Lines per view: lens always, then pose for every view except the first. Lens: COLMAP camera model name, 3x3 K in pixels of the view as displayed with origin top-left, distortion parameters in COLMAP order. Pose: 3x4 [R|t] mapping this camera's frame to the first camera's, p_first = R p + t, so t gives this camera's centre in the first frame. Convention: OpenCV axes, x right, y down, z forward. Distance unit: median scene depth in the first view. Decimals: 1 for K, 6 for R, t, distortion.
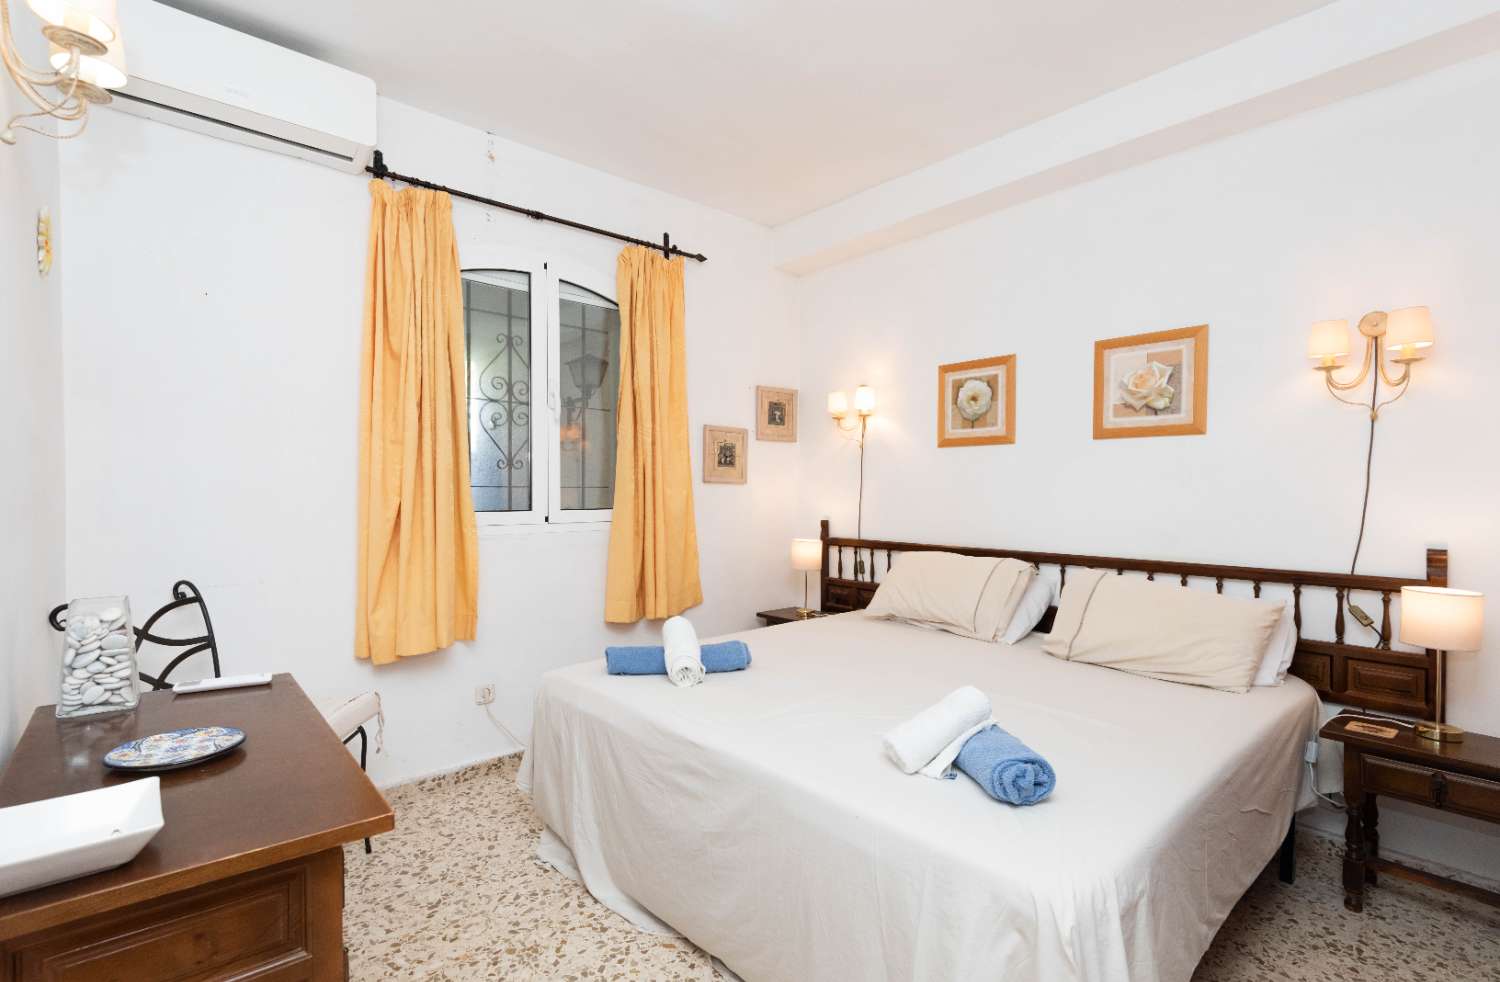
lens RADIAL K [[698.8, 0, 752.2], [0, 698.8, 506.8], [0, 0, 1]] dist [0.000287, -0.000119]
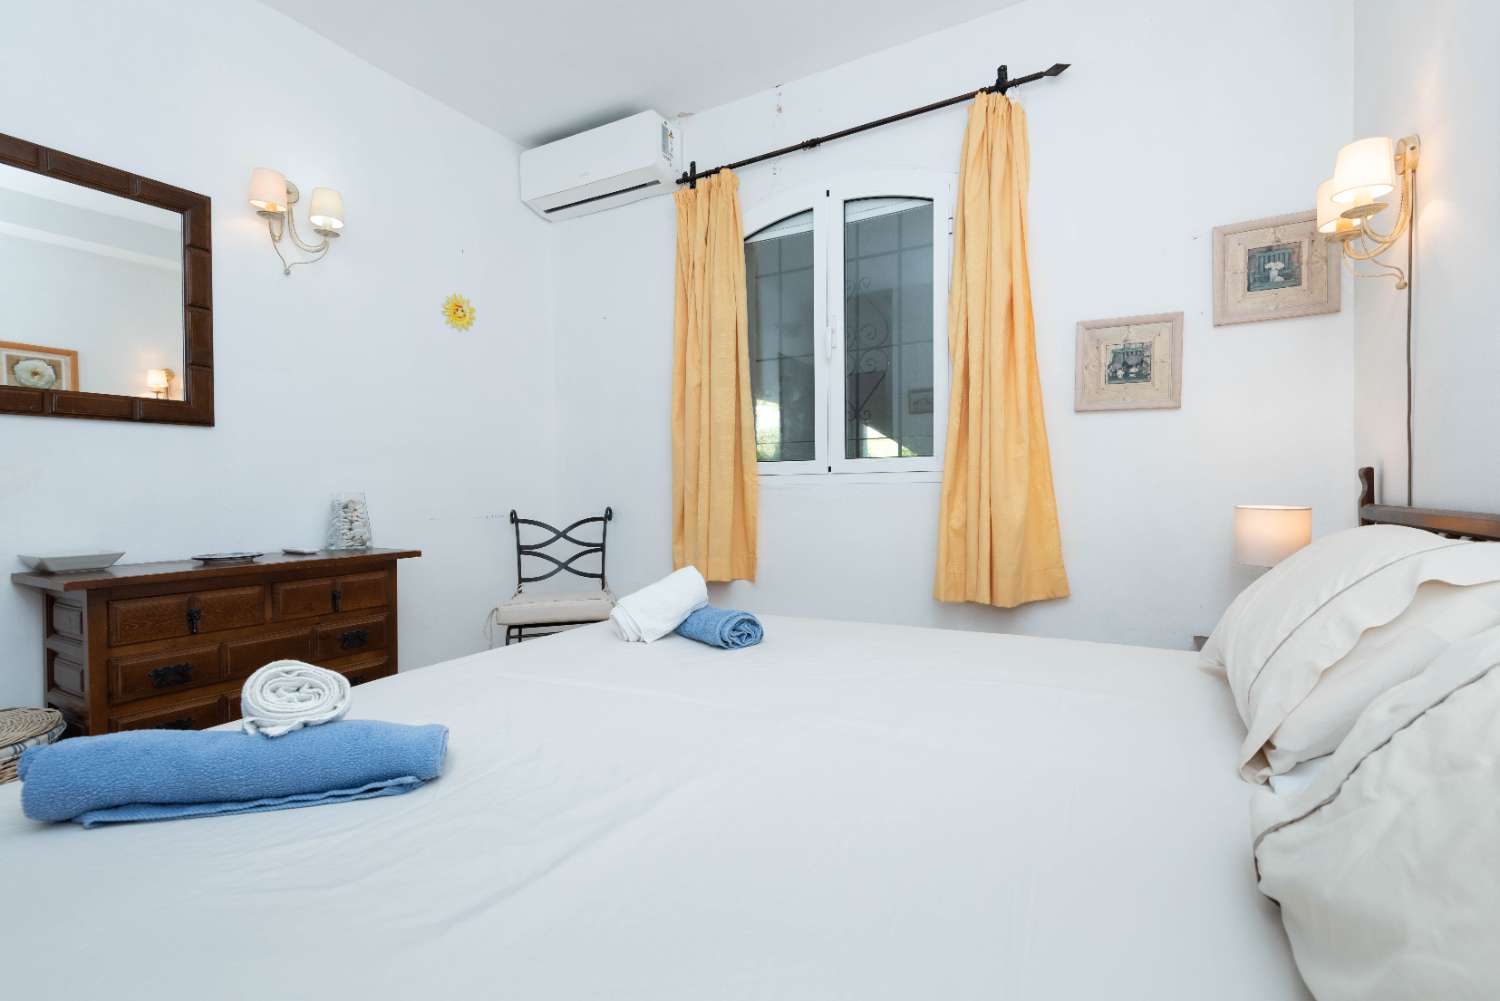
lens RADIAL K [[680.5, 0, 750.0], [0, 680.5, 500.5], [0, 0, 1]] dist [0.037305, -0.021119]
pose [[0.316819, 0.011757, -0.948413, 0.474445], [-0.013144, 0.999882, 0.008005, 0.049979], [0.948395, 0.009930, 0.316936, 0.545931]]
